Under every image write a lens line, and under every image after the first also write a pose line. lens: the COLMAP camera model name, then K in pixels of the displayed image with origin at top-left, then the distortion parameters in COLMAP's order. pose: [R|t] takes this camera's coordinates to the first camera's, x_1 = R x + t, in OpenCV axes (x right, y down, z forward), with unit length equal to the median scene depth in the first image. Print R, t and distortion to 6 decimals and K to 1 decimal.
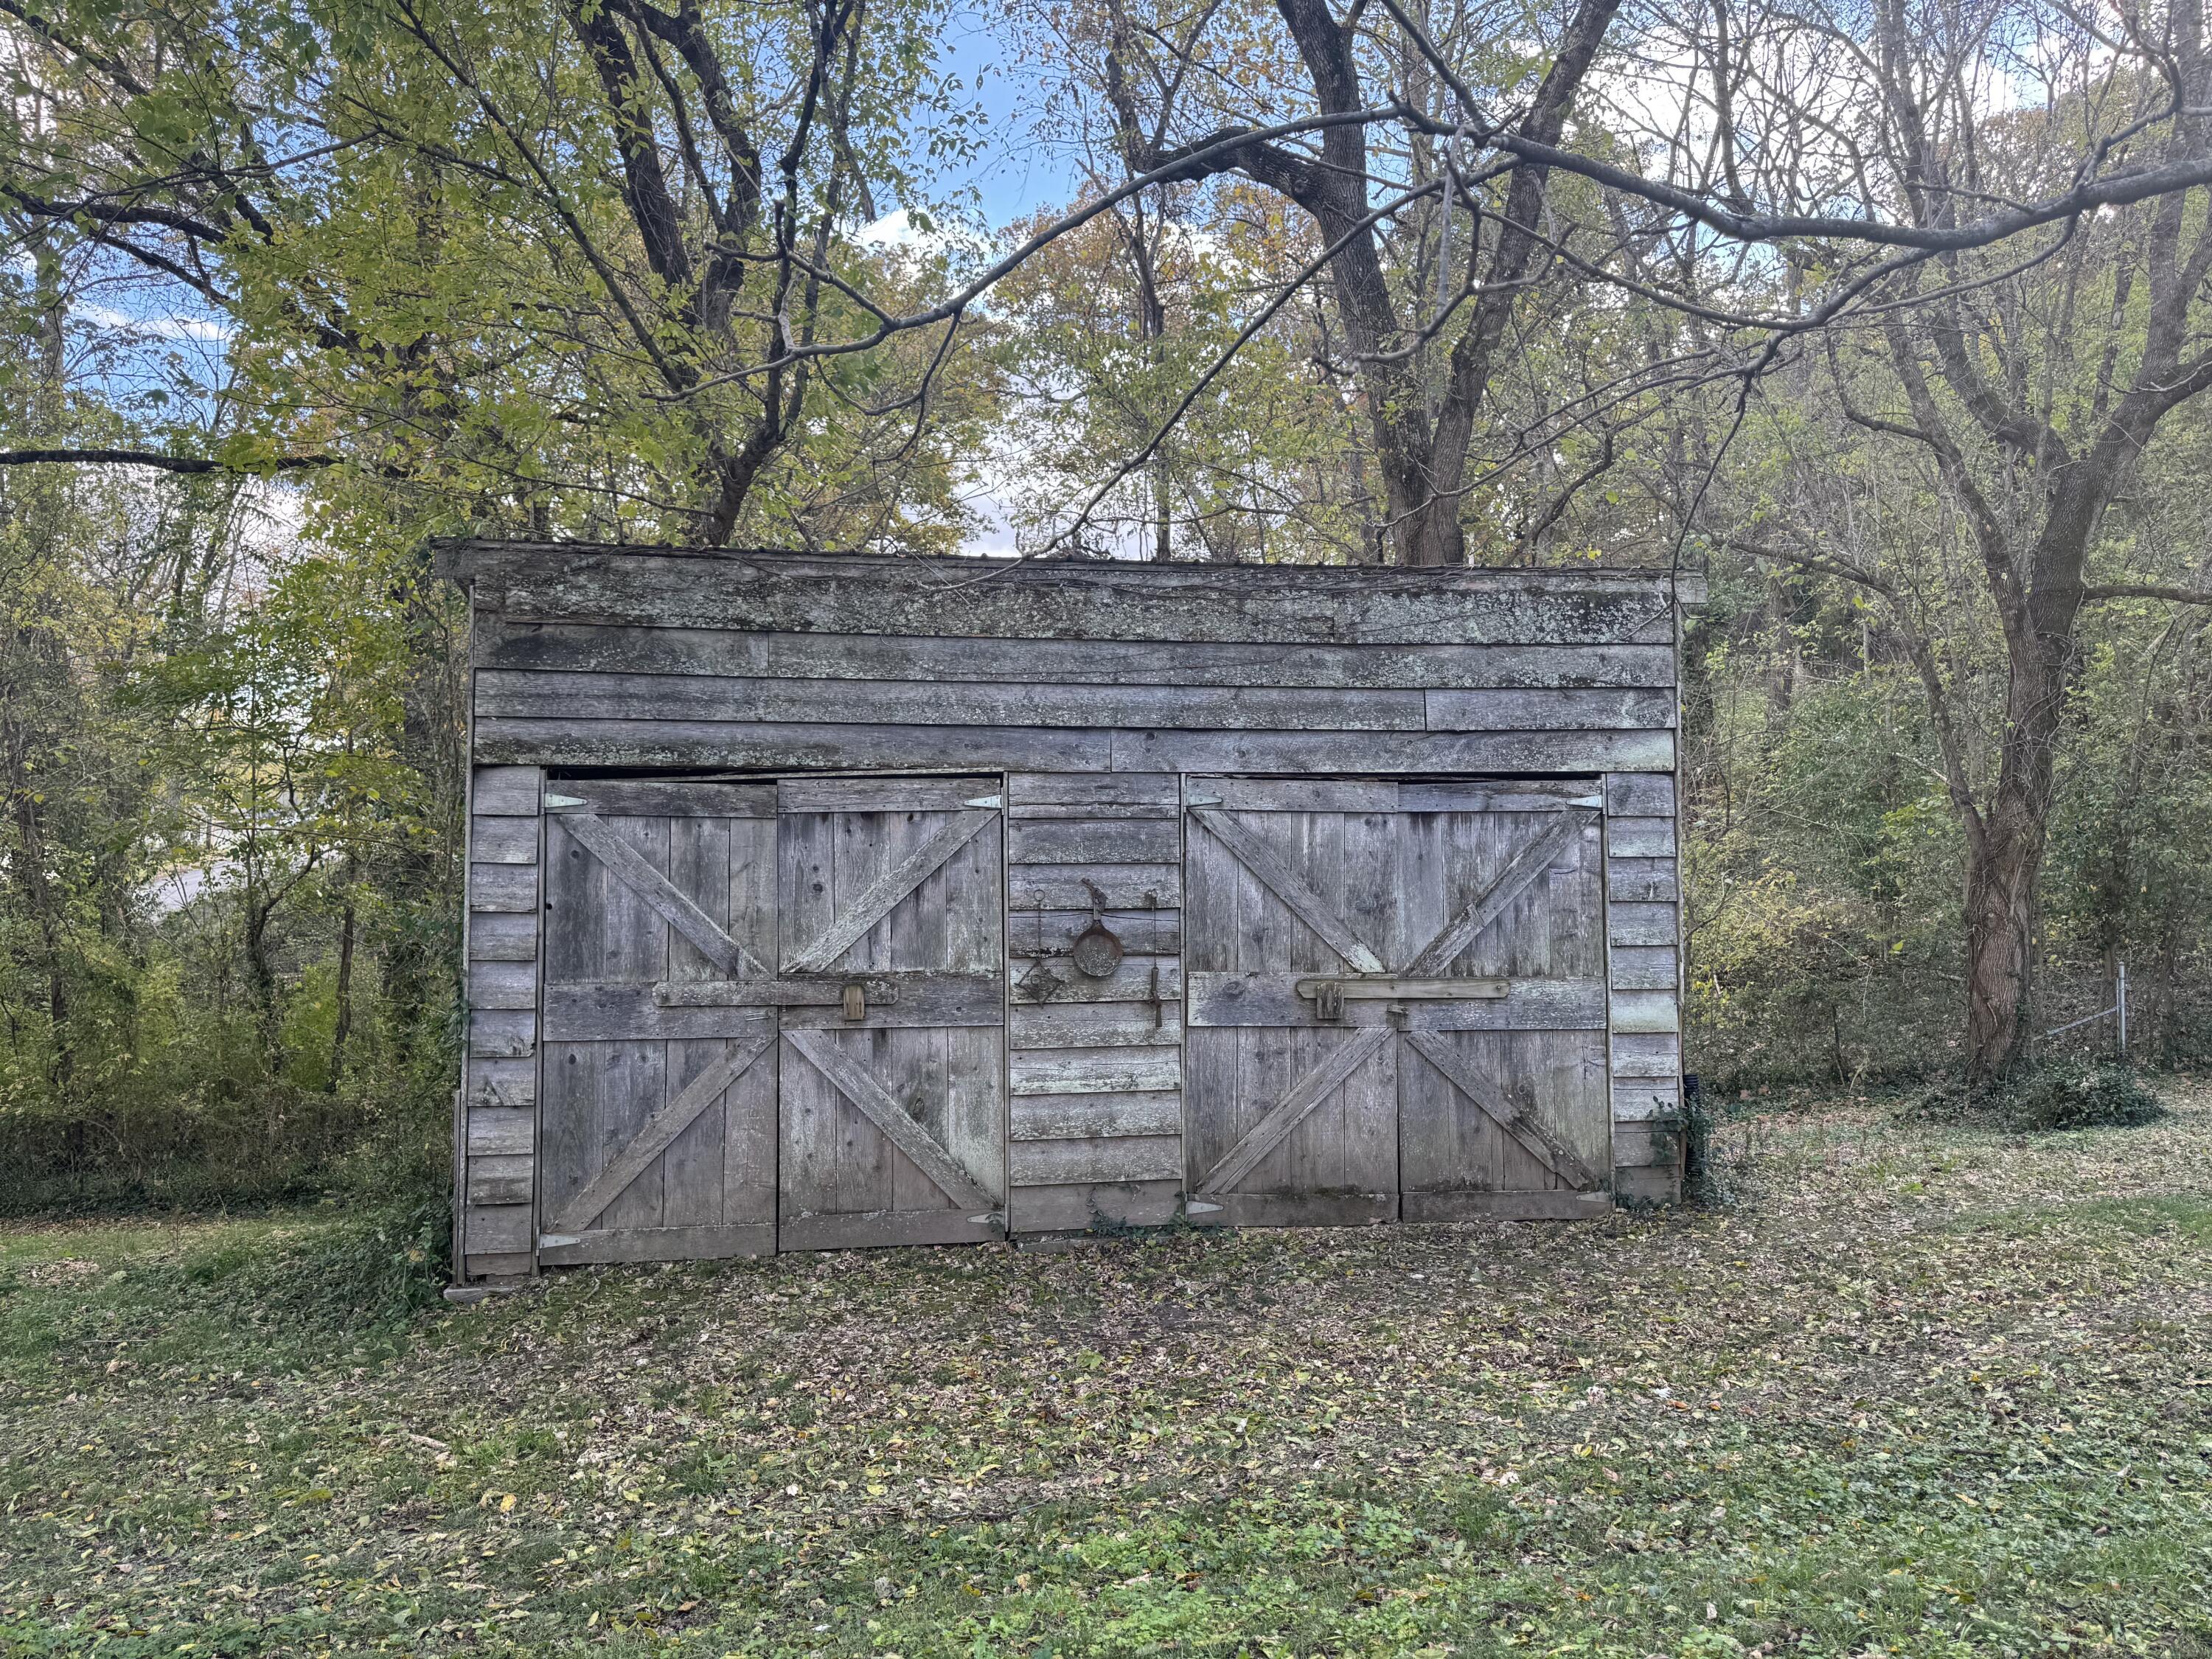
lens RADIAL K [[1543.0, 0, 1101.7], [0, 1543.0, 832.6], [0, 0, 1]] dist [0.076193, -0.005840]
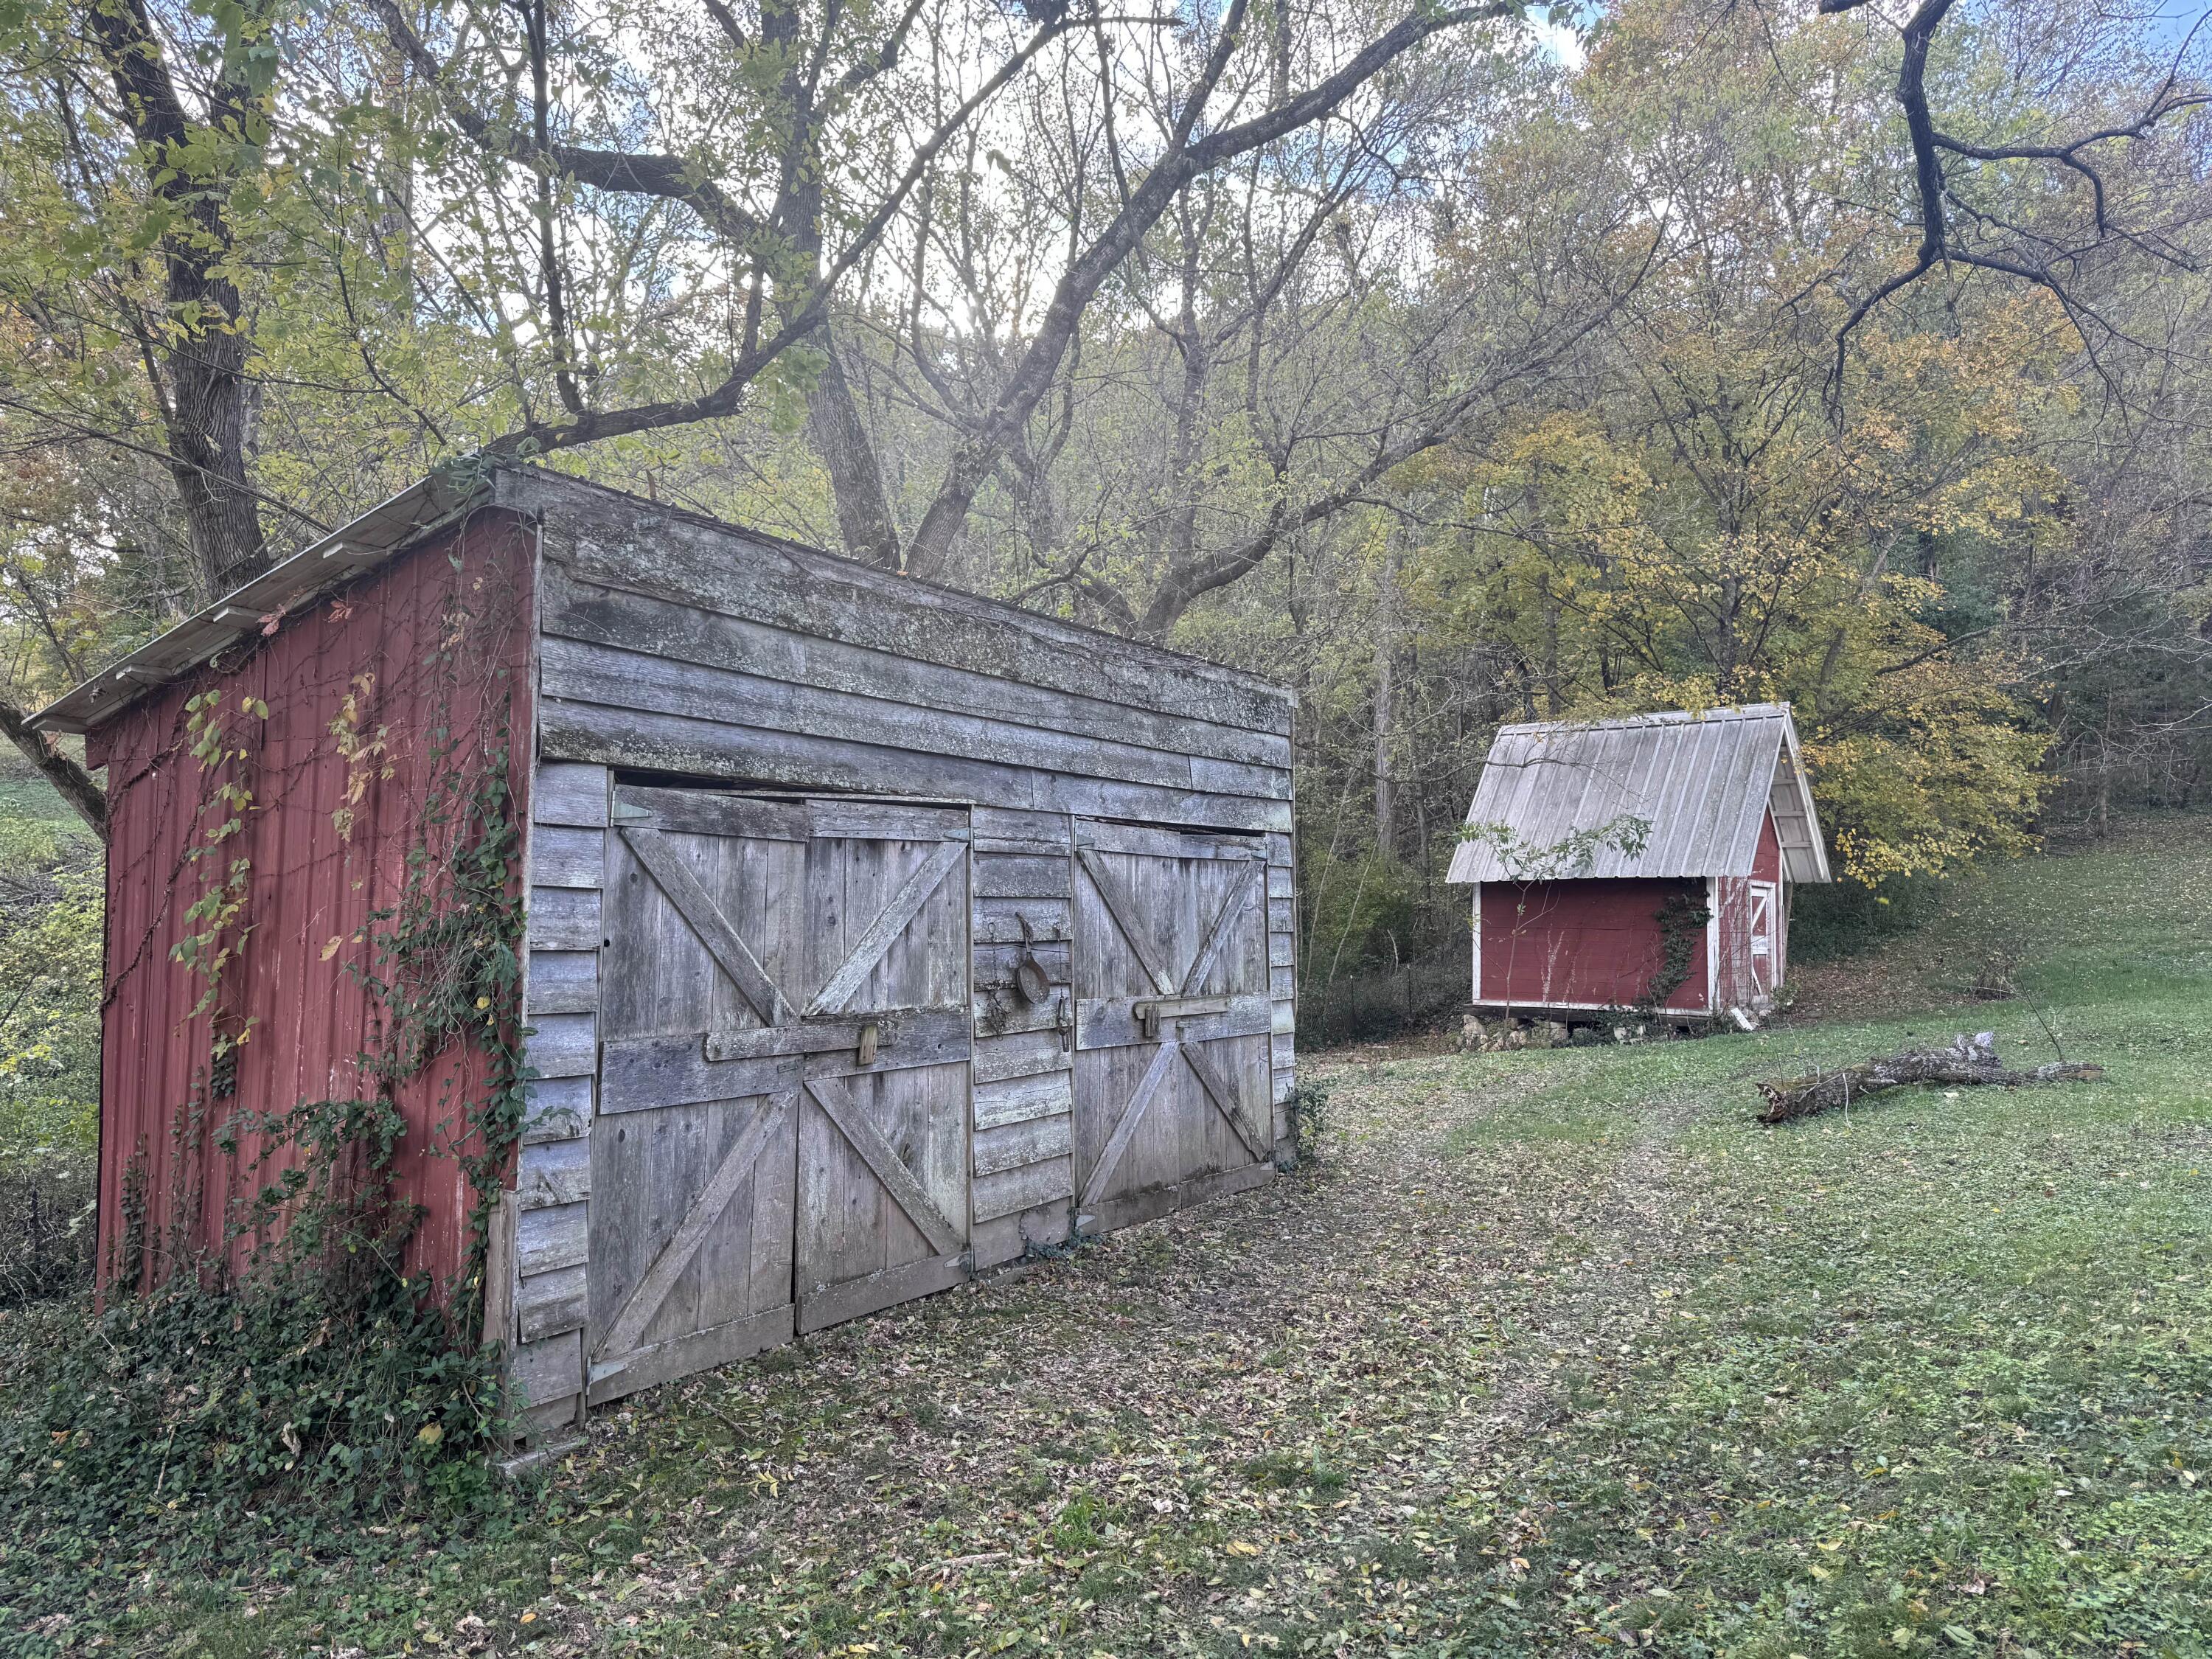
lens RADIAL K [[1543.0, 0, 1101.3], [0, 1543.0, 832.5], [0, 0, 1]] dist [0.076193, -0.005840]
pose [[0.662314, 0.041714, 0.748065, -0.758767], [-0.004780, 0.998664, -0.051457, 0.029880], [-0.749211, 0.030505, 0.661628, 0.278337]]
